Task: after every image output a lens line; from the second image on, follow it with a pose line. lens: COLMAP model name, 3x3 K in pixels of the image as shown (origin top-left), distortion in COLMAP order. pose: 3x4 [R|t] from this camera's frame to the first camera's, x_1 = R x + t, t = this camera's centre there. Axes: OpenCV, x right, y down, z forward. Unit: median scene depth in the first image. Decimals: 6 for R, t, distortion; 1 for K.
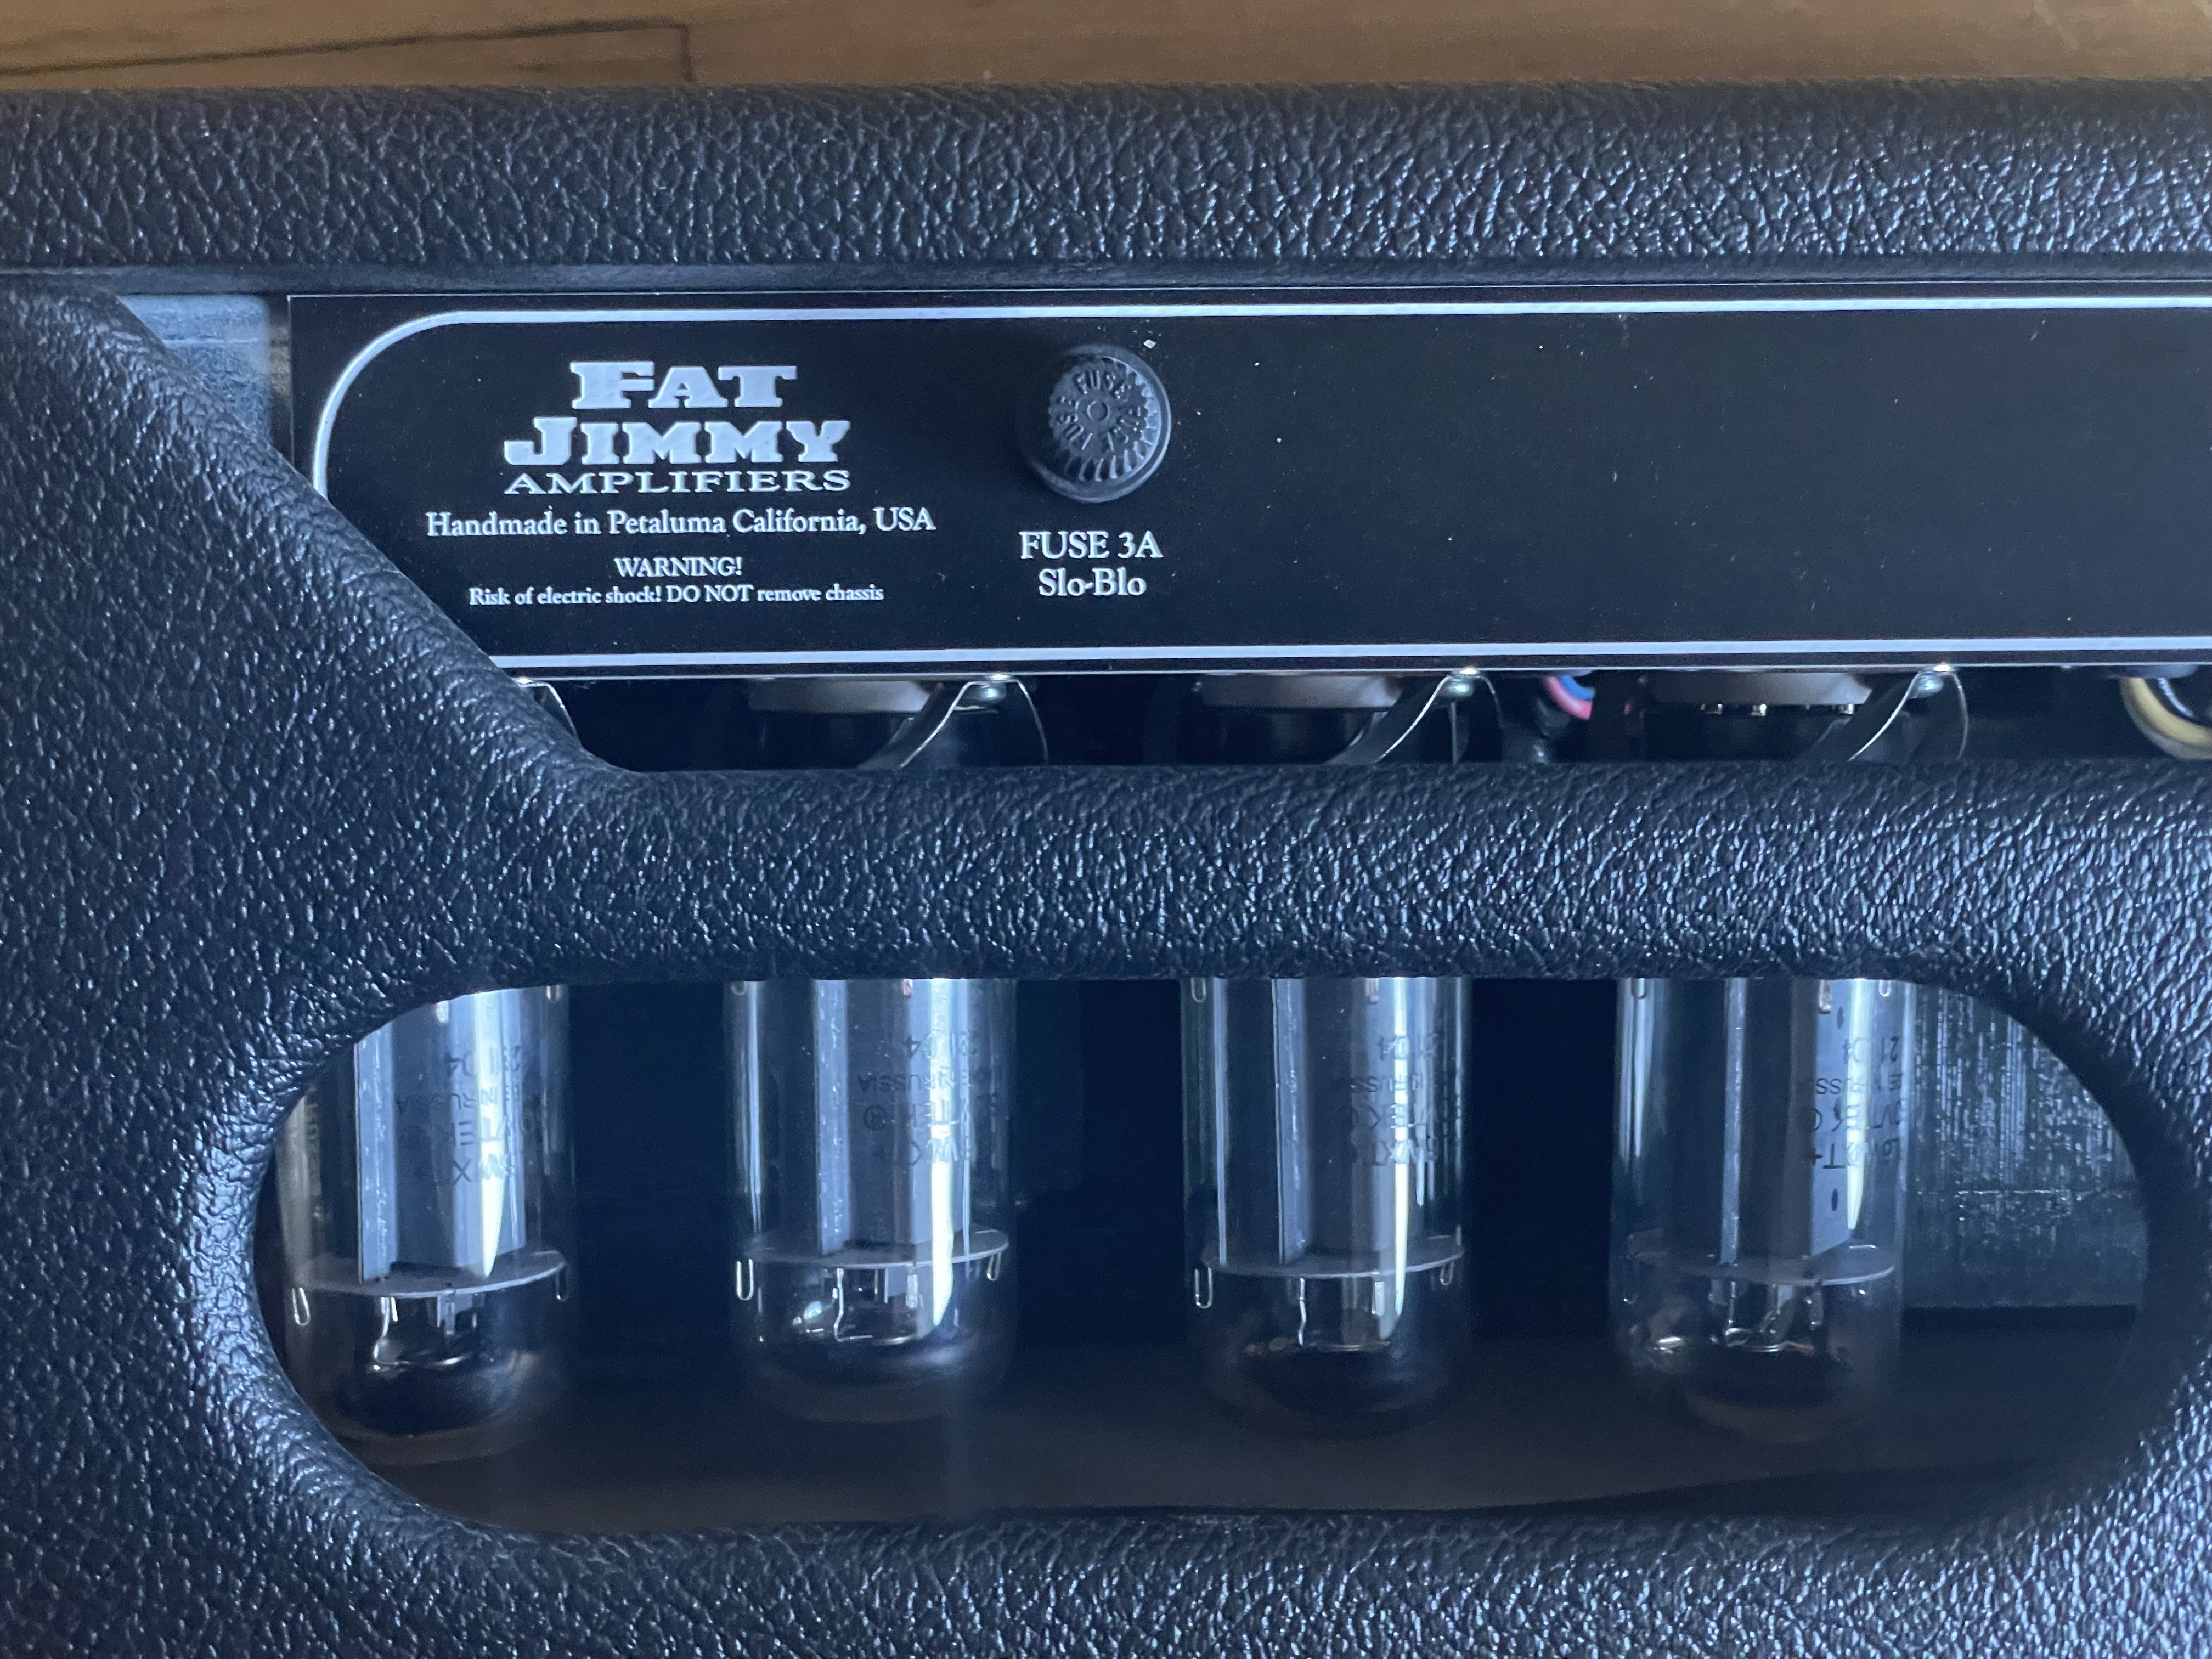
lens RADIAL K [[3275.4, 0, 1099.3], [0, 3275.4, 833.4], [0, 0, 1]] dist [0.006793, 0.000000]
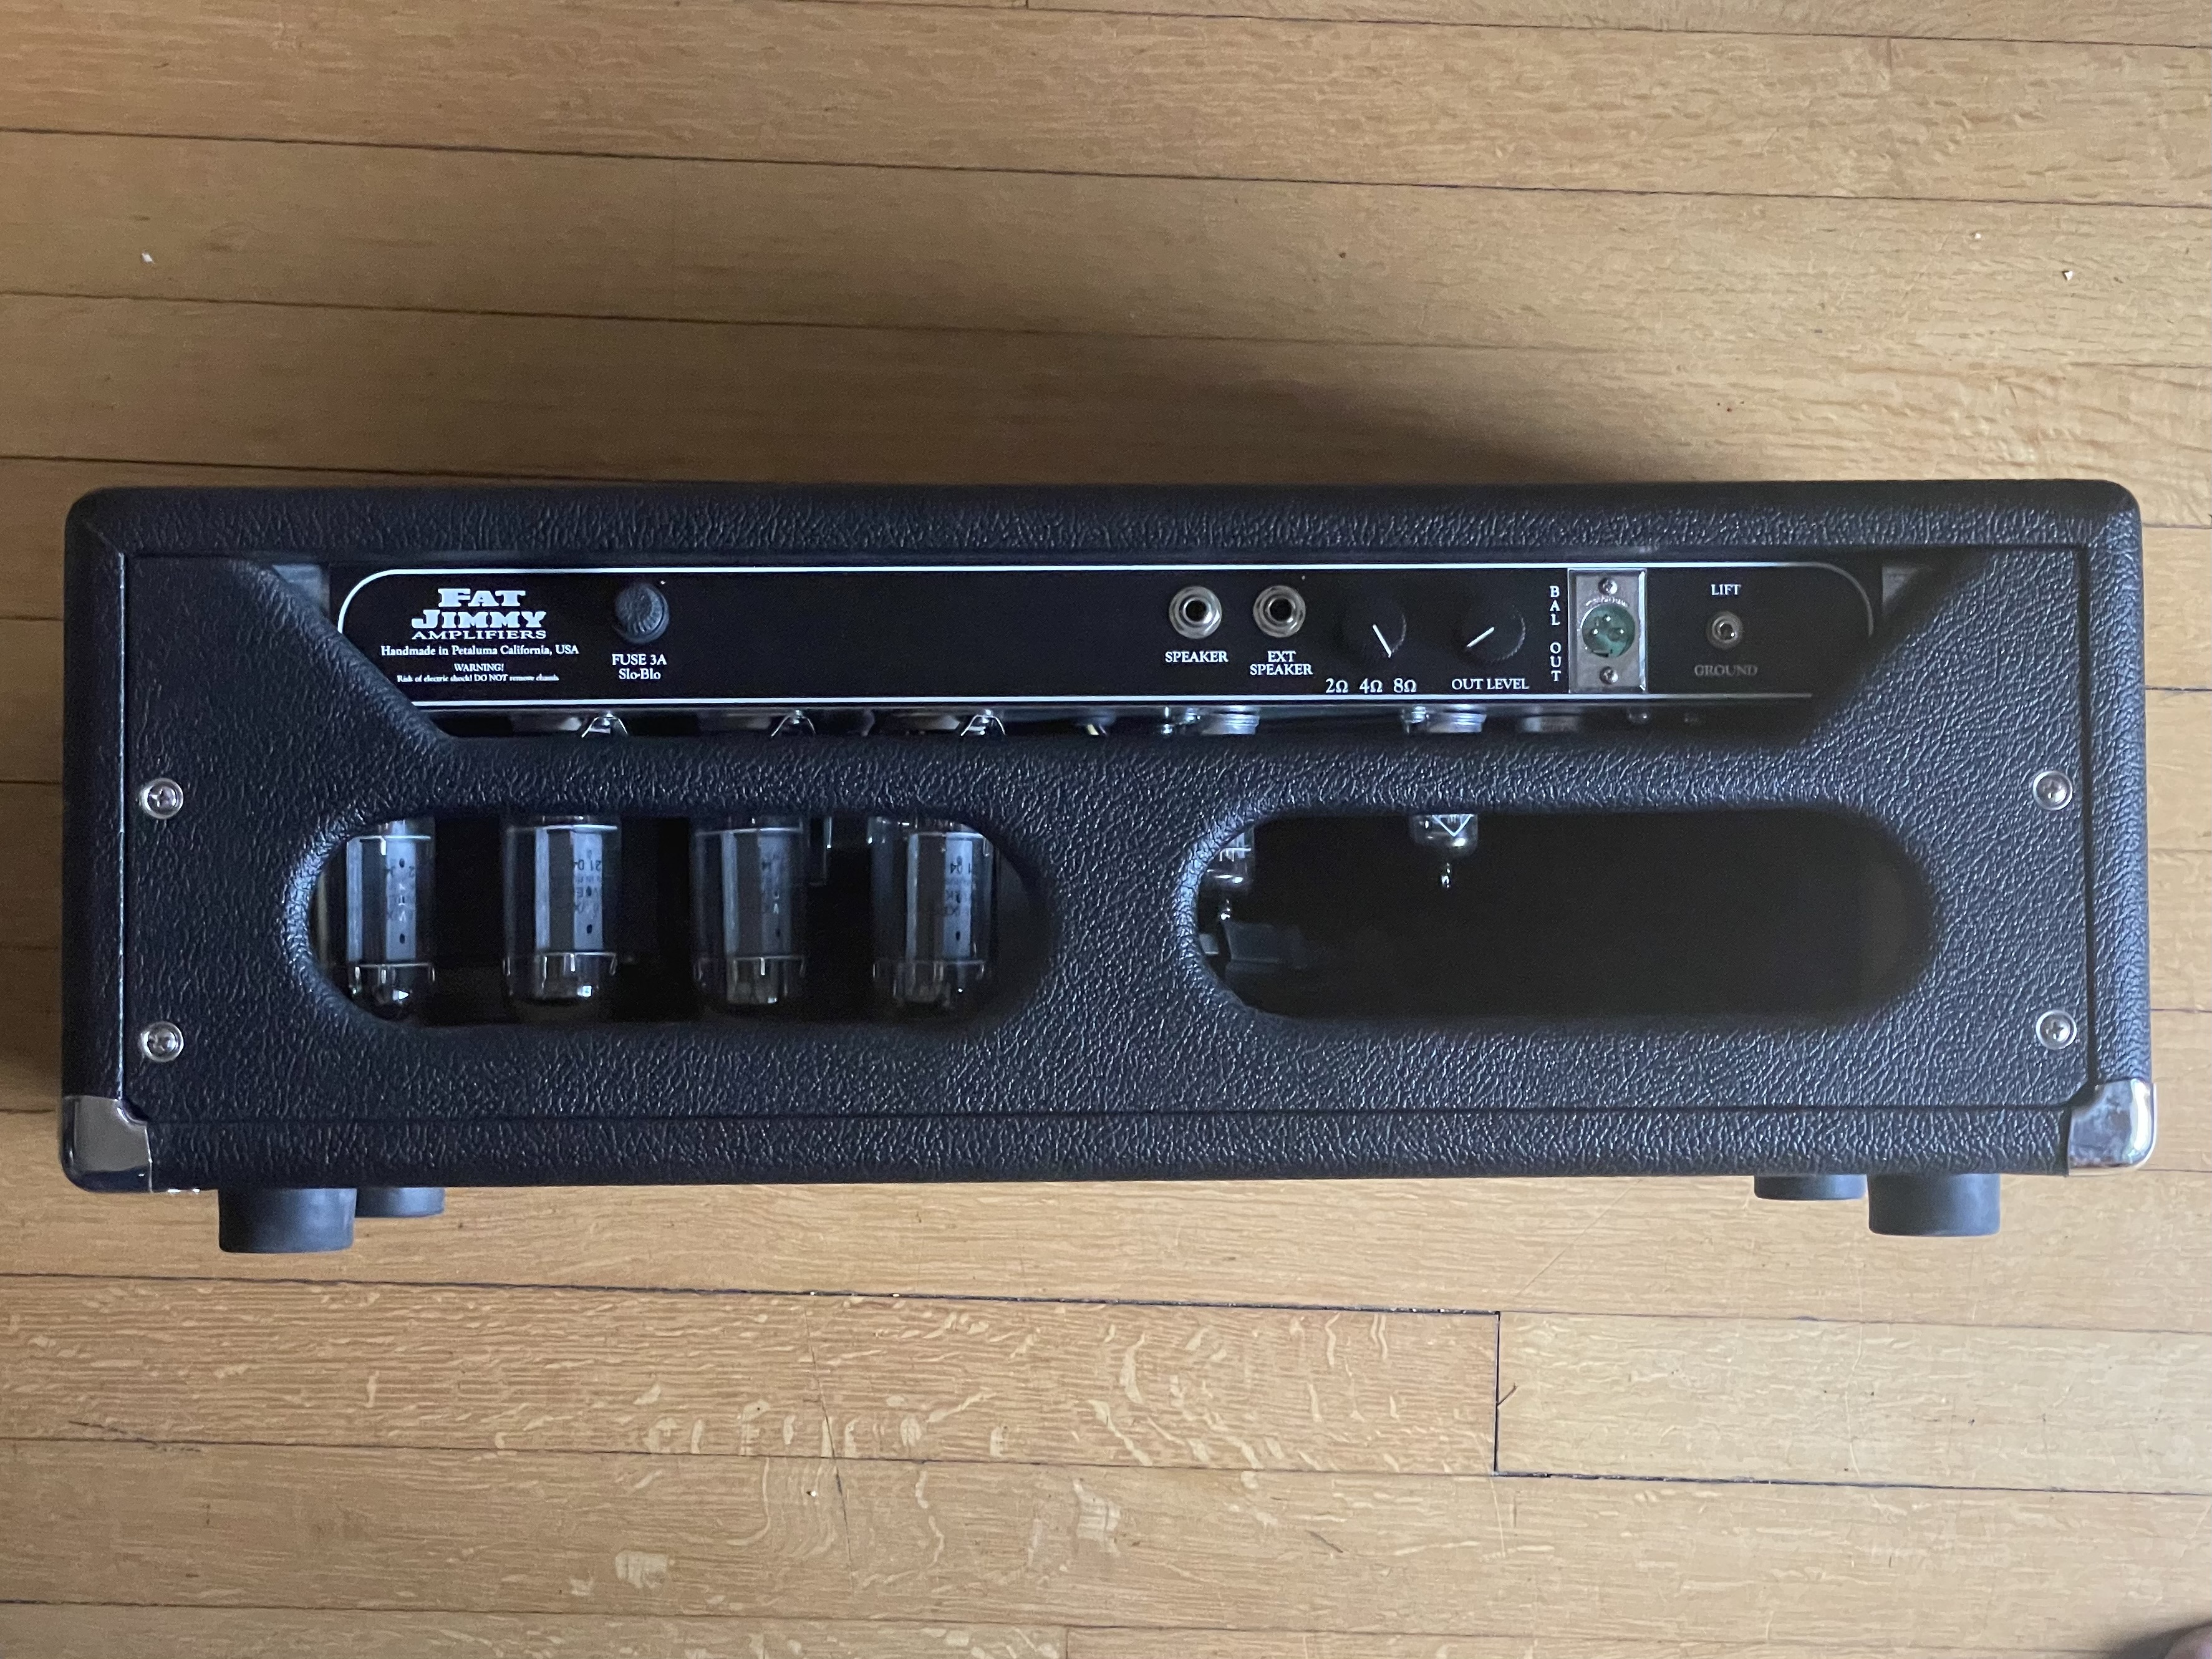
lens RADIAL K [[3275.6, 0, 1113.9], [0, 3275.6, 819.1], [0, 0, 1]] dist [0.006793, 0.000000]
pose [[0.999756, 0.000296, 0.022073, 0.295463], [0.001964, 0.994752, -0.102300, 0.283977], [-0.021988, 0.102318, 0.994509, -1.469985]]
